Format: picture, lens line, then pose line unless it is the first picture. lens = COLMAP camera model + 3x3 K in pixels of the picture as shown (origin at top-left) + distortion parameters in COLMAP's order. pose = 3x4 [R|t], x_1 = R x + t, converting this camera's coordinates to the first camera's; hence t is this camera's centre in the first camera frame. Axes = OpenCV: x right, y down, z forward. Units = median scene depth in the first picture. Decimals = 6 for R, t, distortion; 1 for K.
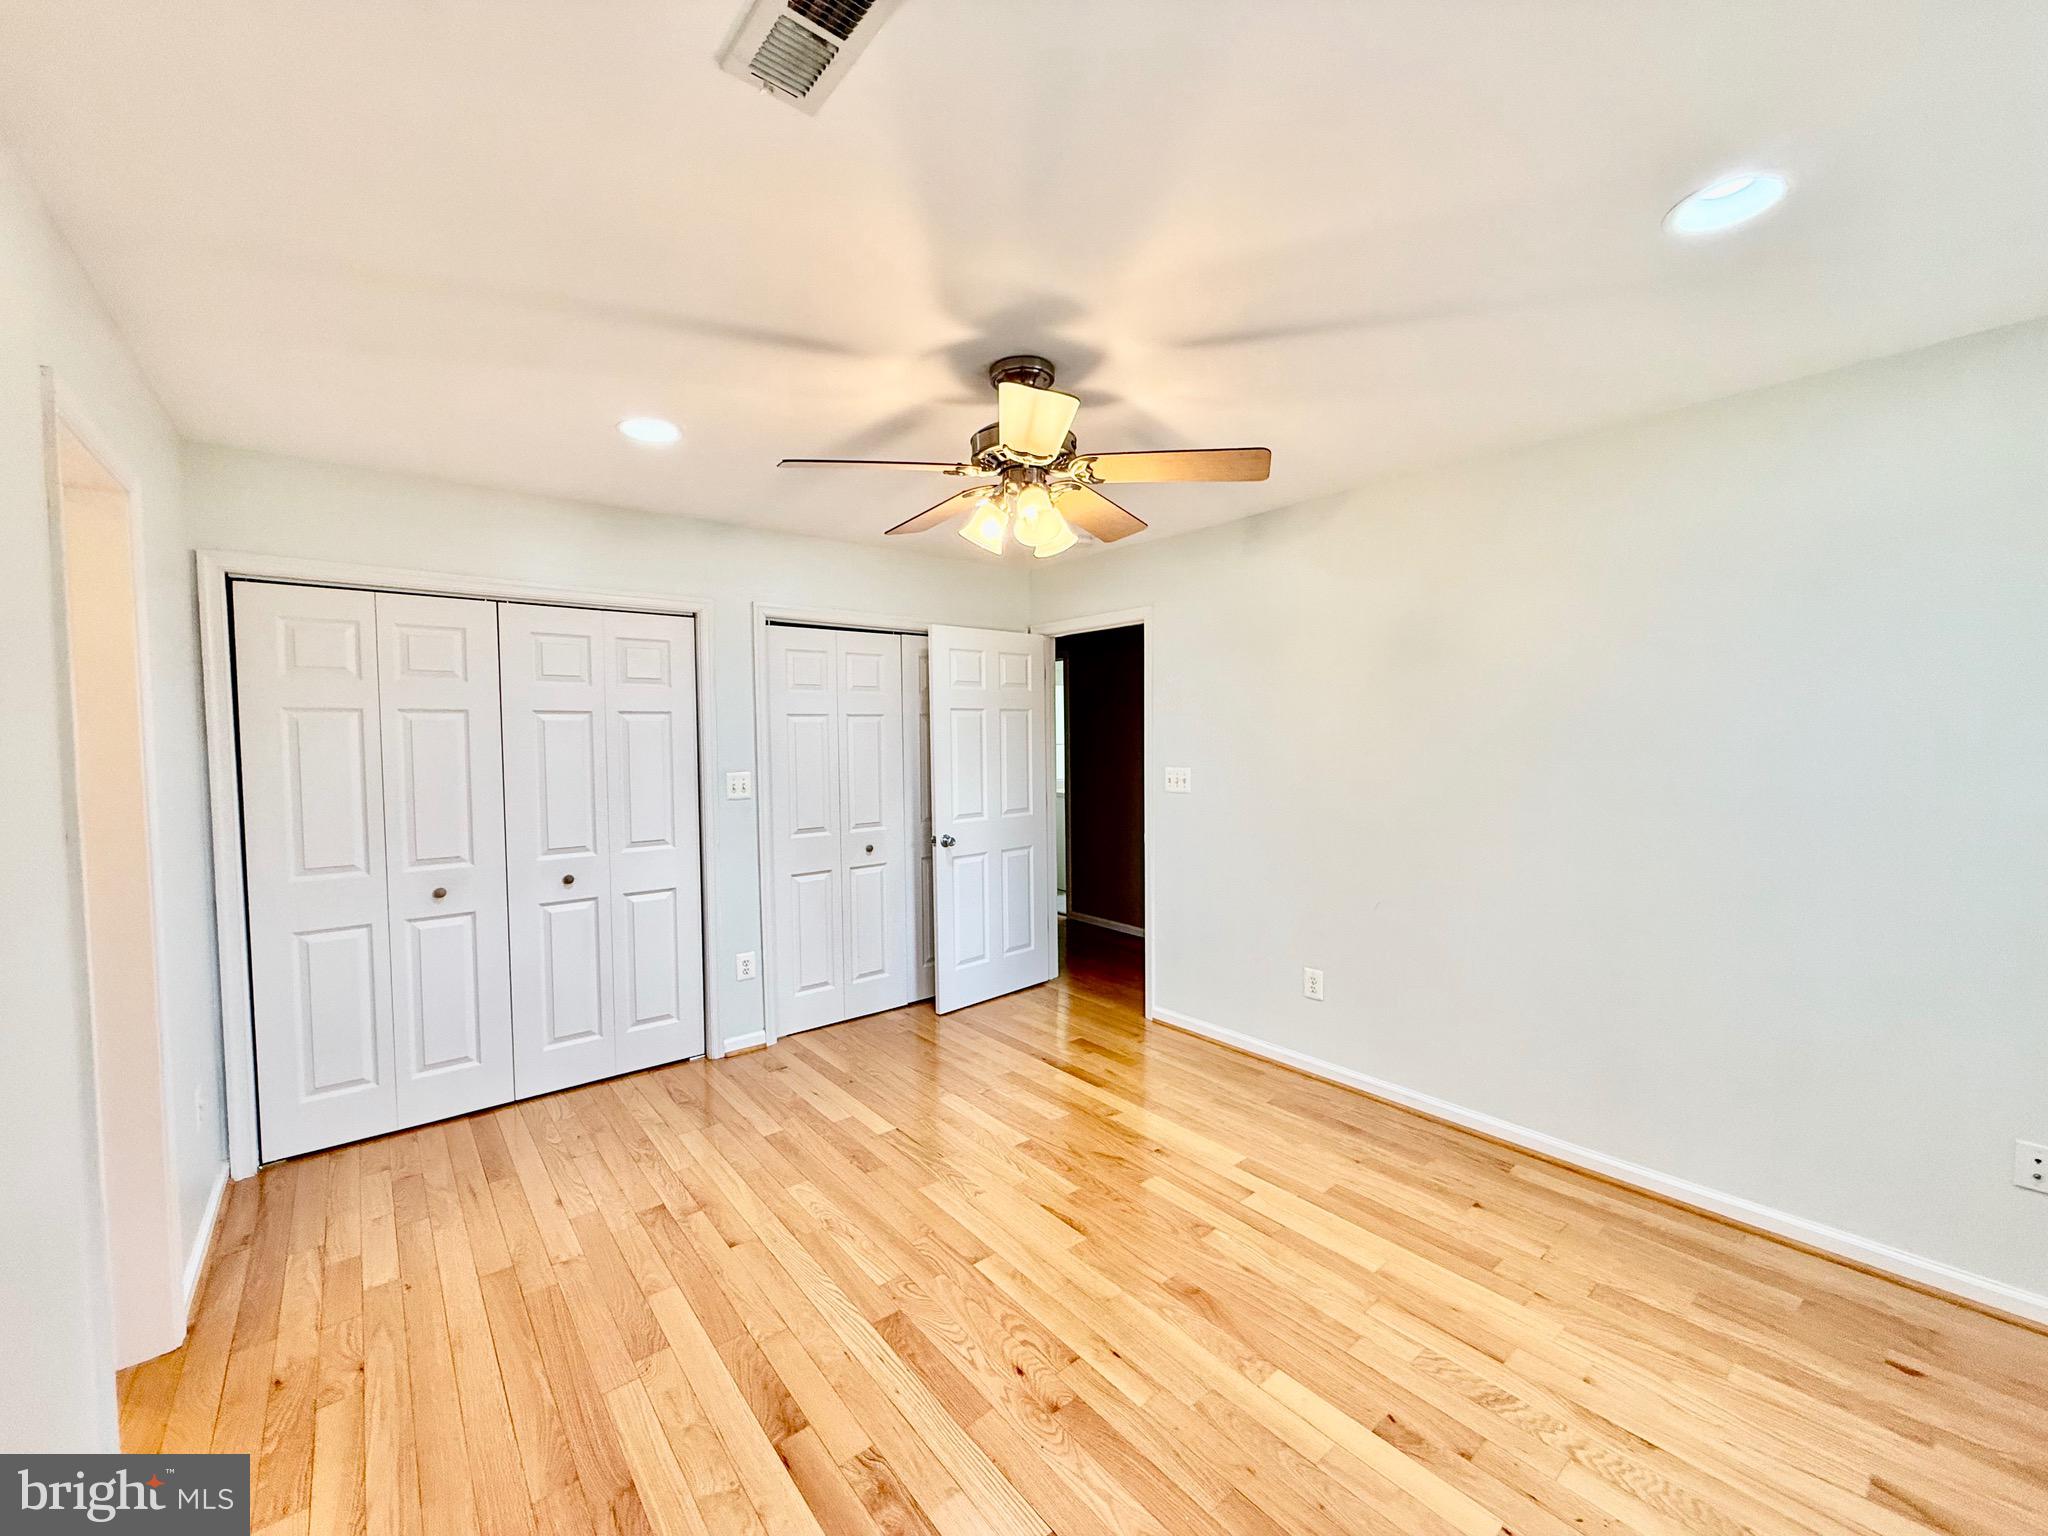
lens RADIAL K [[819.9, 0, 1020.0], [0, 819.9, 769.7], [0, 0, 1]] dist [0.000892, 0.000072]
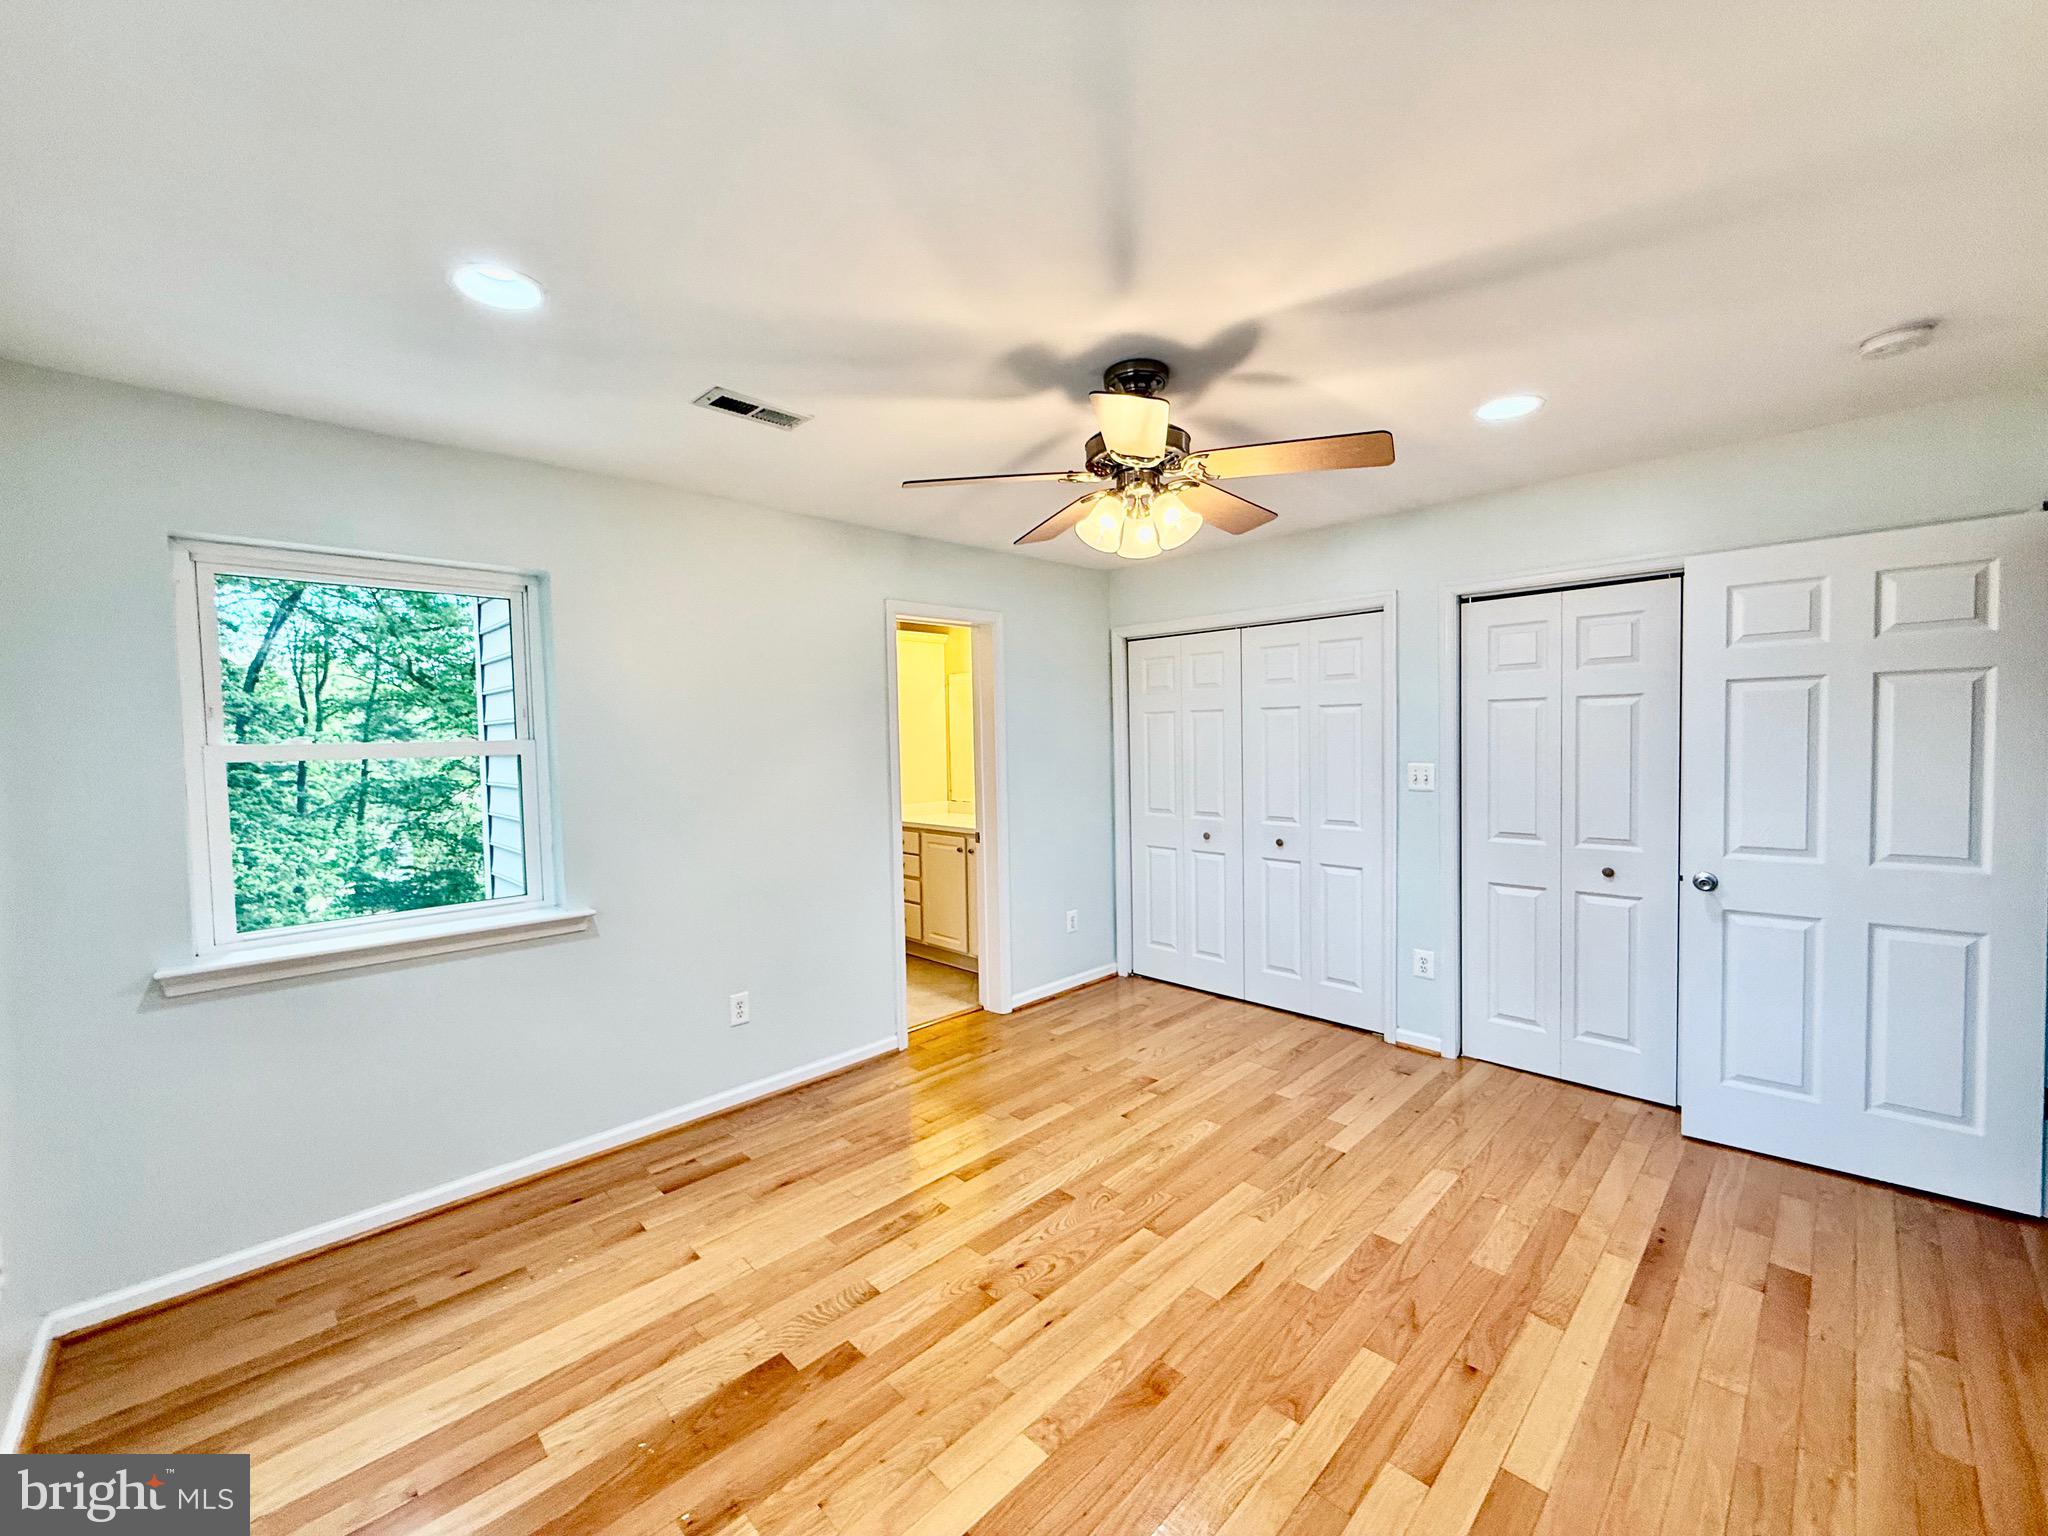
lens RADIAL K [[819.9, 0, 1020.0], [0, 819.9, 769.7], [0, 0, 1]] dist [0.000892, 0.000072]
pose [[0.090927, 0.051099, -0.994546, 0.712761], [-0.024029, 0.998505, 0.049106, -0.031012], [0.995568, 0.019433, 0.092019, 0.539507]]
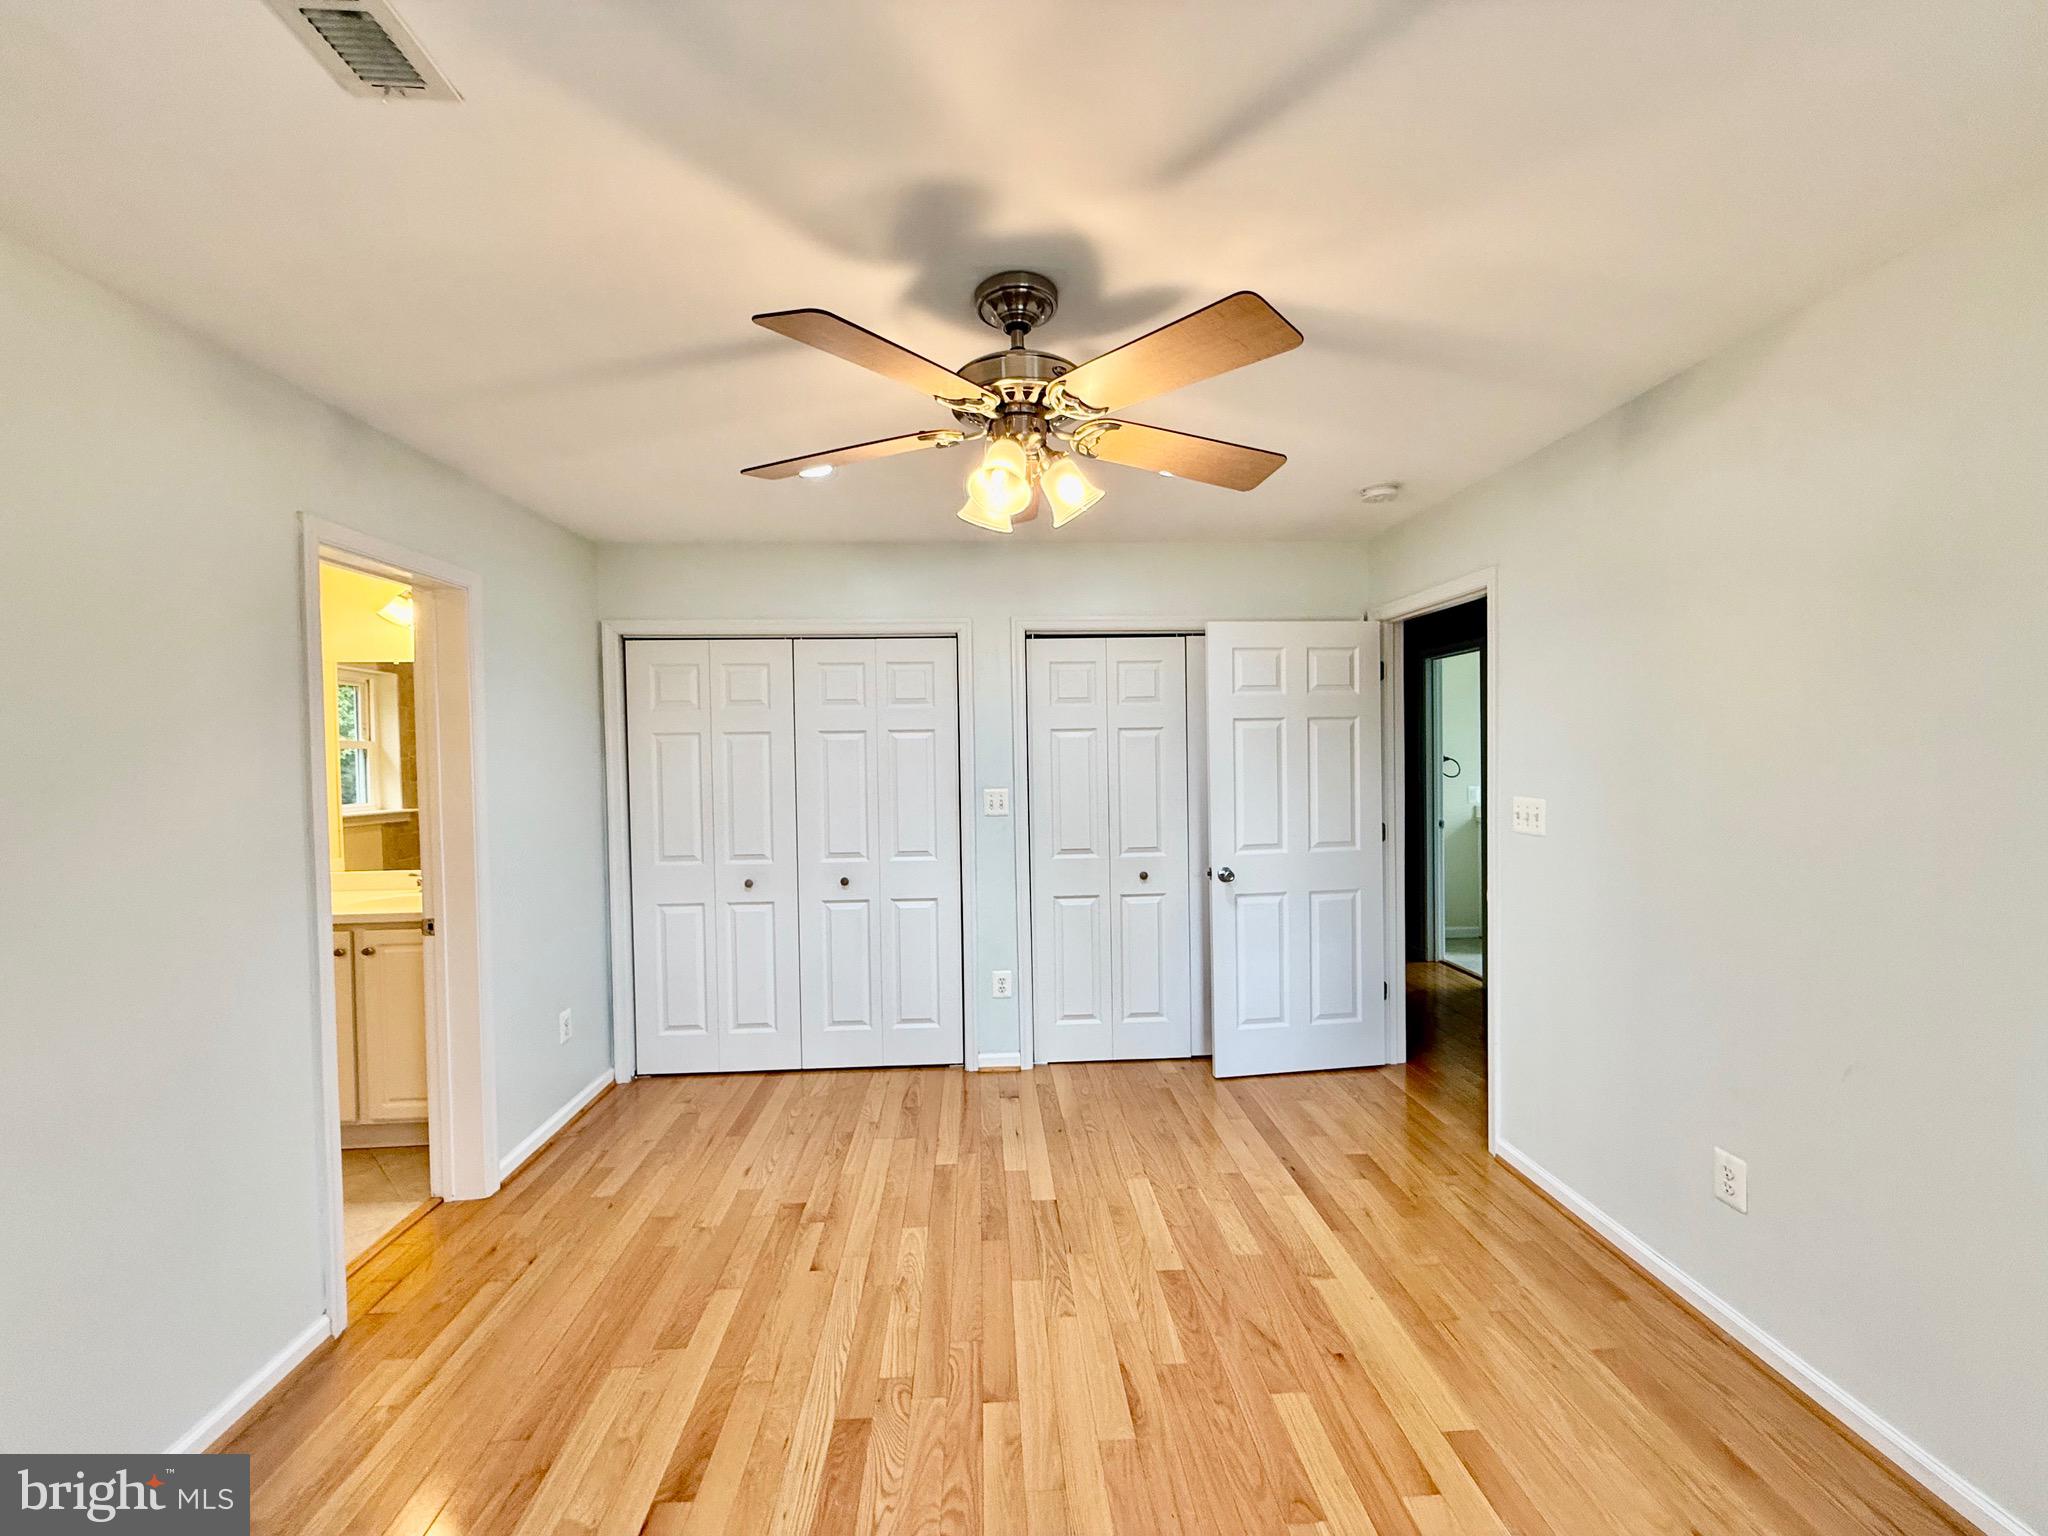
lens RADIAL K [[819.9, 0, 1020.0], [0, 819.9, 769.7], [0, 0, 1]] dist [0.000892, 0.000072]
pose [[0.806235, 0.011630, -0.591481, 0.332887], [-0.018573, 0.999812, -0.005657, -0.018221], [0.591304, 0.015546, 0.806299, 0.260516]]
